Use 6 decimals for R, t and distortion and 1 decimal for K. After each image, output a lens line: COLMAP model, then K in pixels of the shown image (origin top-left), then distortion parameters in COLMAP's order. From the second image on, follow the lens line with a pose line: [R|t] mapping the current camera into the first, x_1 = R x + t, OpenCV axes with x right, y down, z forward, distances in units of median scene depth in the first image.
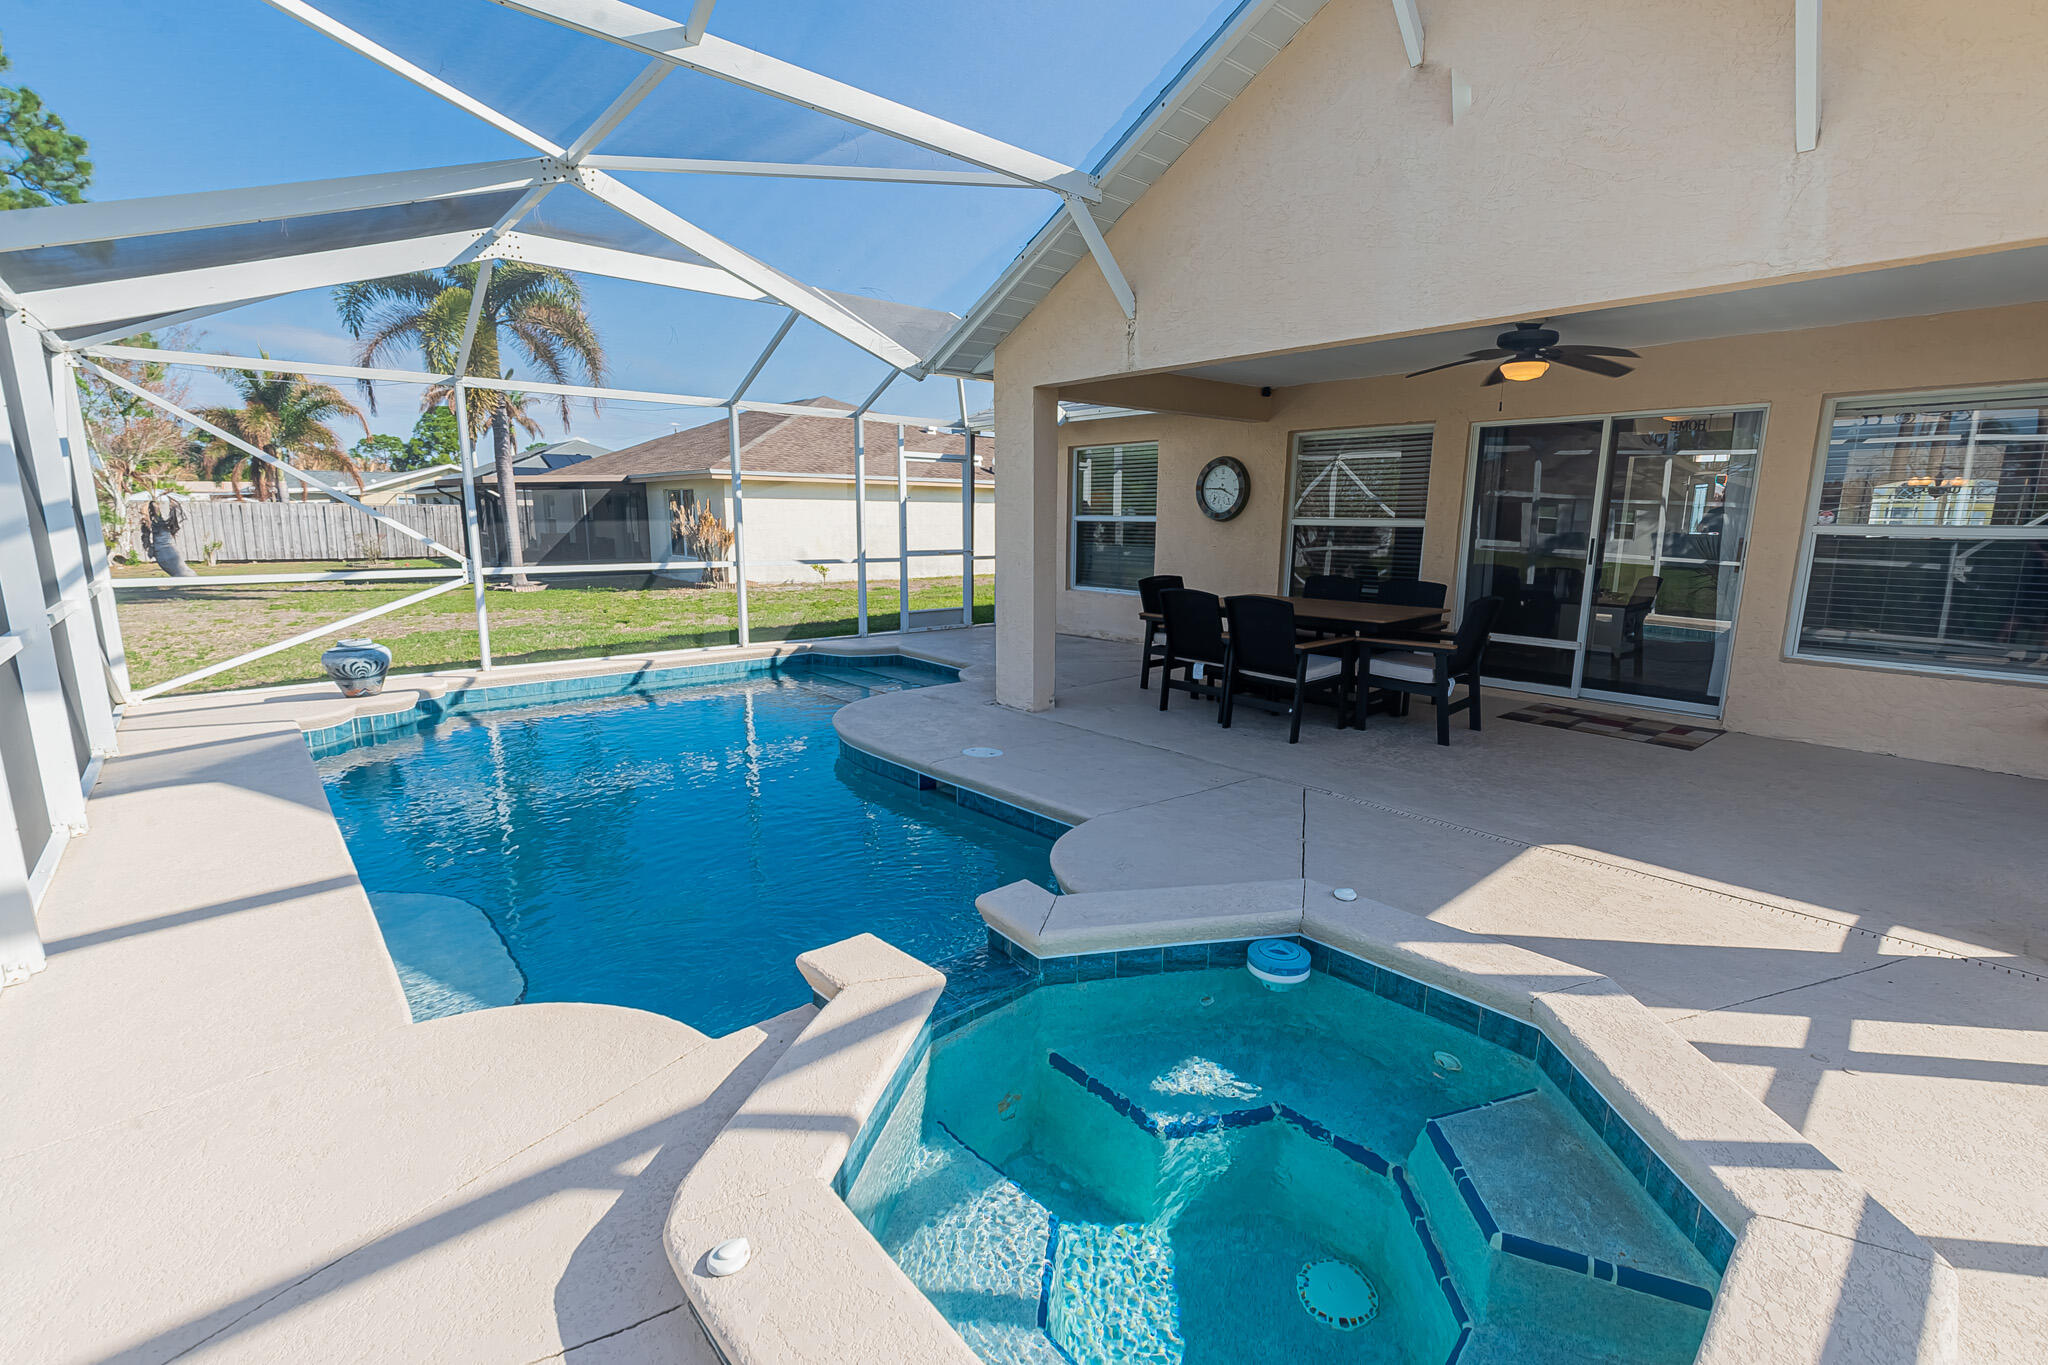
lens RADIAL K [[919.8, 0, 1030.8], [0, 919.8, 684.0], [0, 0, 1]] dist [0.000021, -0.000804]
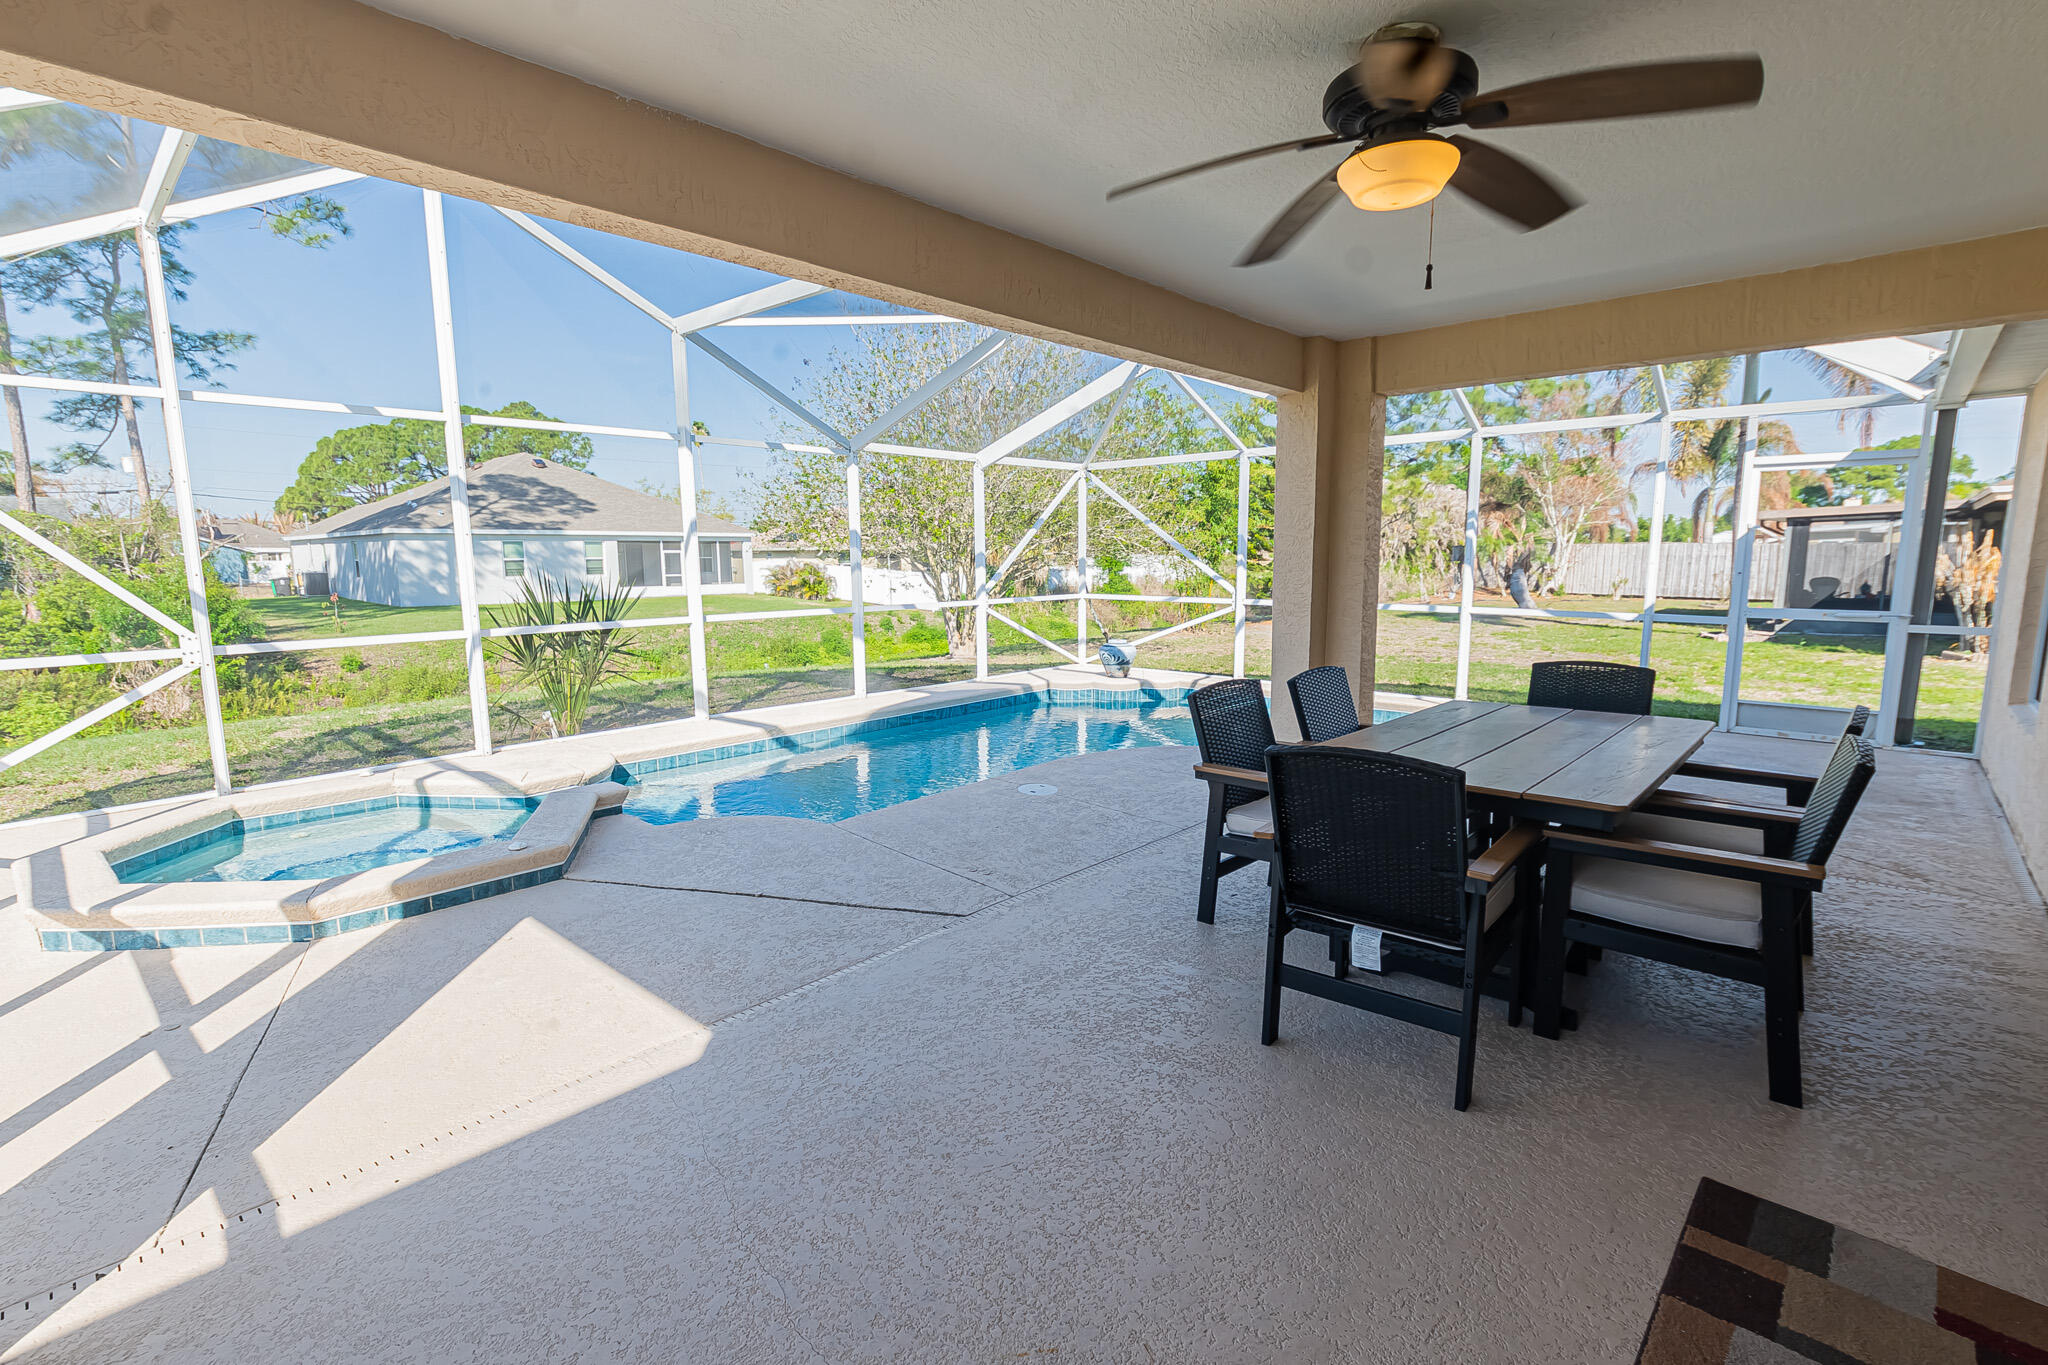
lens RADIAL K [[941.4, 0, 1040.5], [0, 941.4, 687.5], [0, 0, 1]] dist [-0.007147, 0.004225]
pose [[0.095420, 0.136422, -0.986045, 0.672309], [-0.176353, 0.977212, 0.118135, -0.111539], [0.979691, 0.162620, 0.117304, 0.606304]]
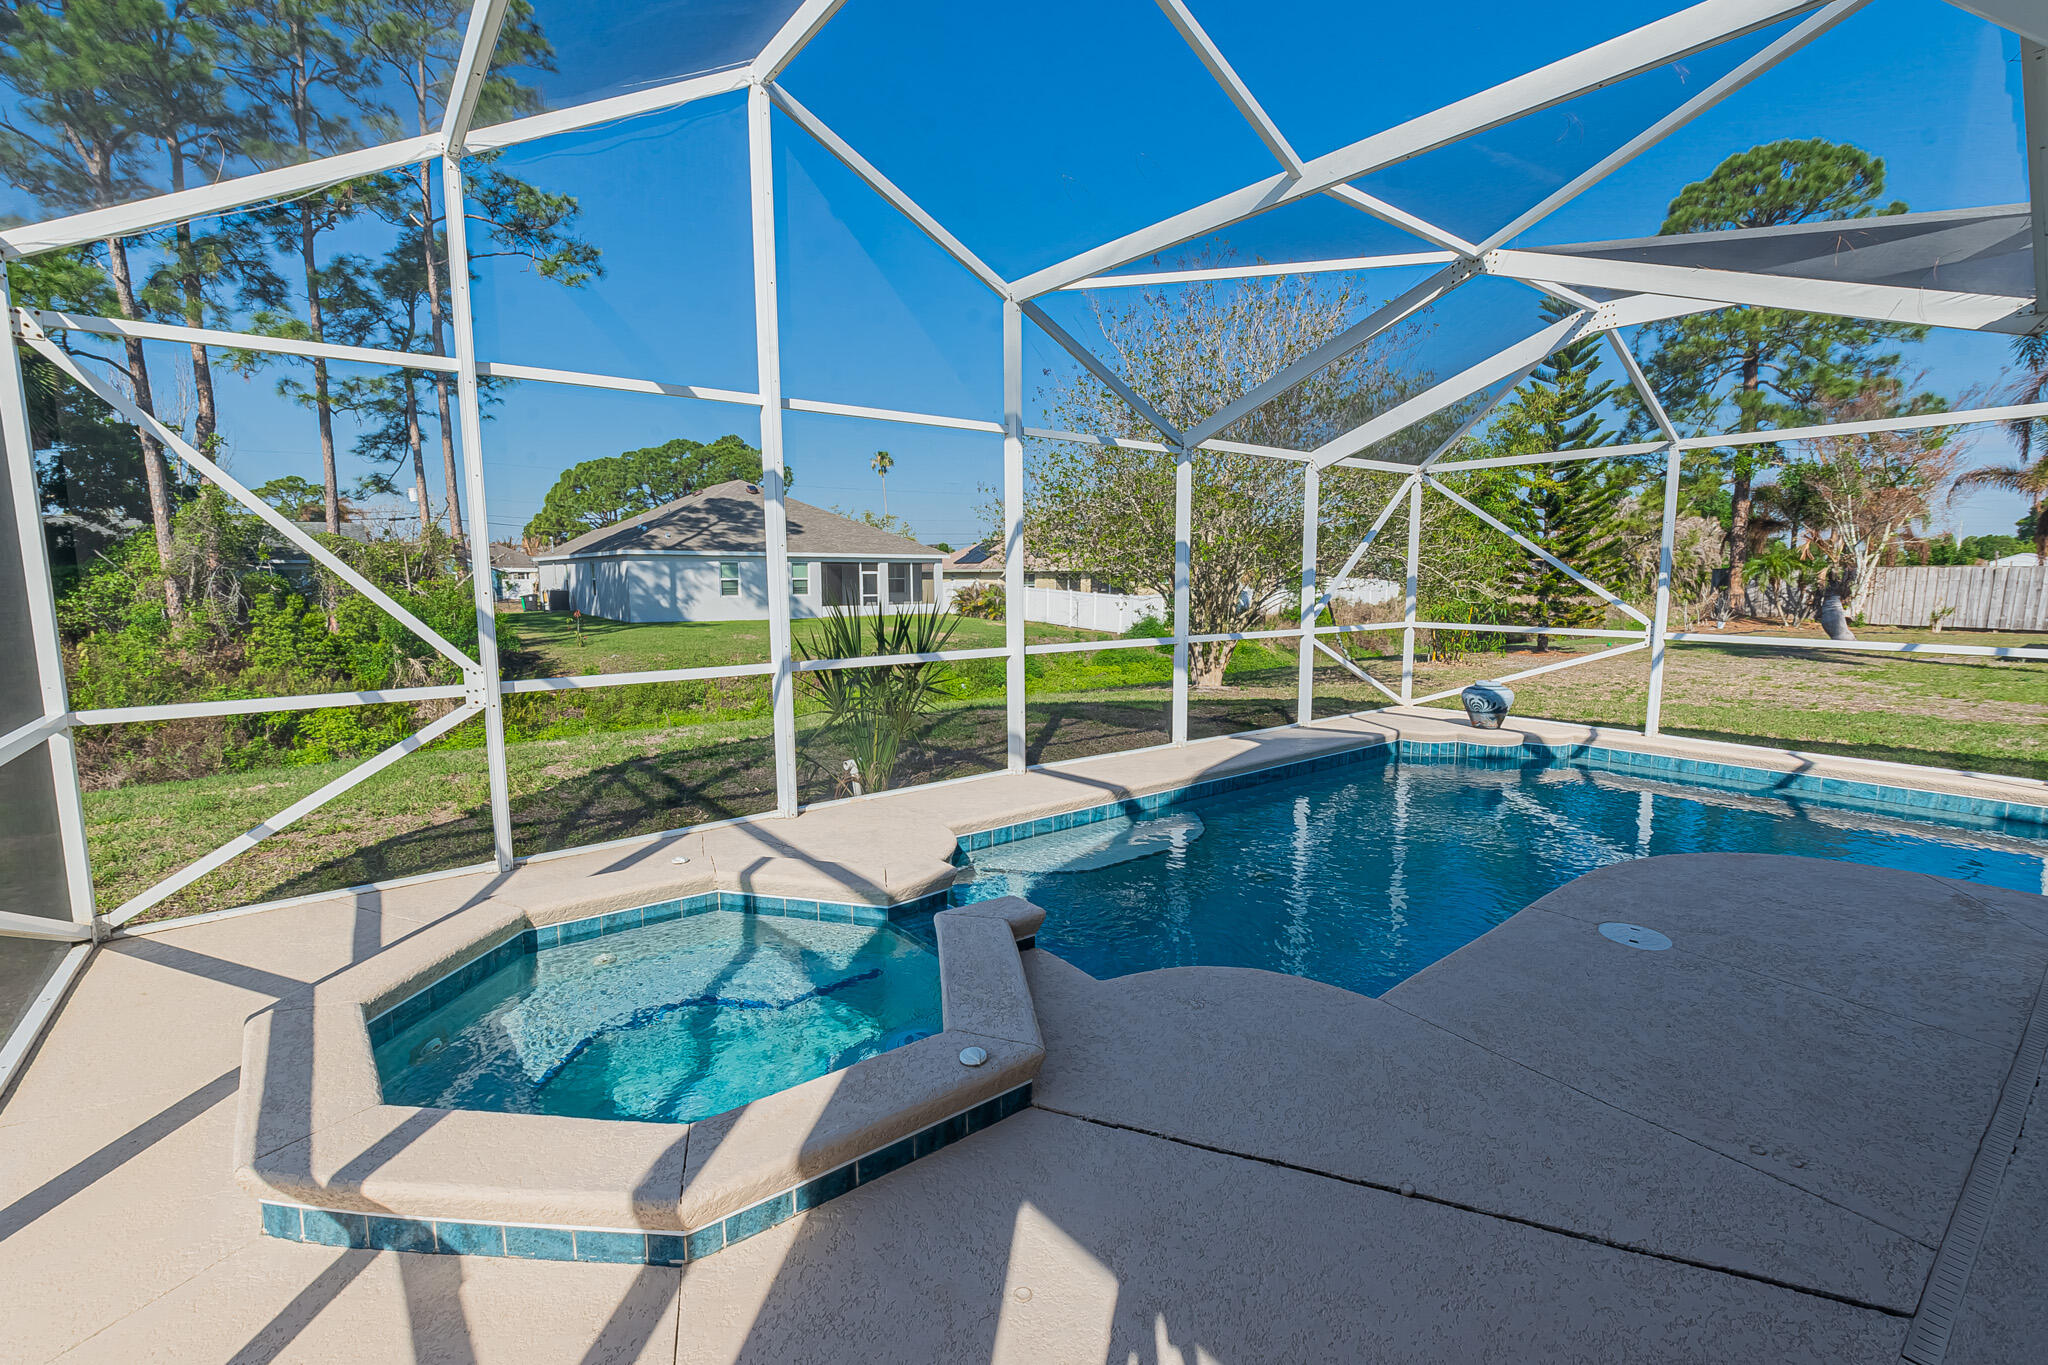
lens RADIAL K [[898.8, 0, 1024.0], [0, 898.8, 682.5], [0, 0, 1]] dist [0.001858, -0.000624]
pose [[-0.074599, 0.113102, -0.990779, 0.408790], [-0.181384, 0.975435, 0.125007, -0.070571], [0.980579, 0.189037, -0.052251, 0.398087]]
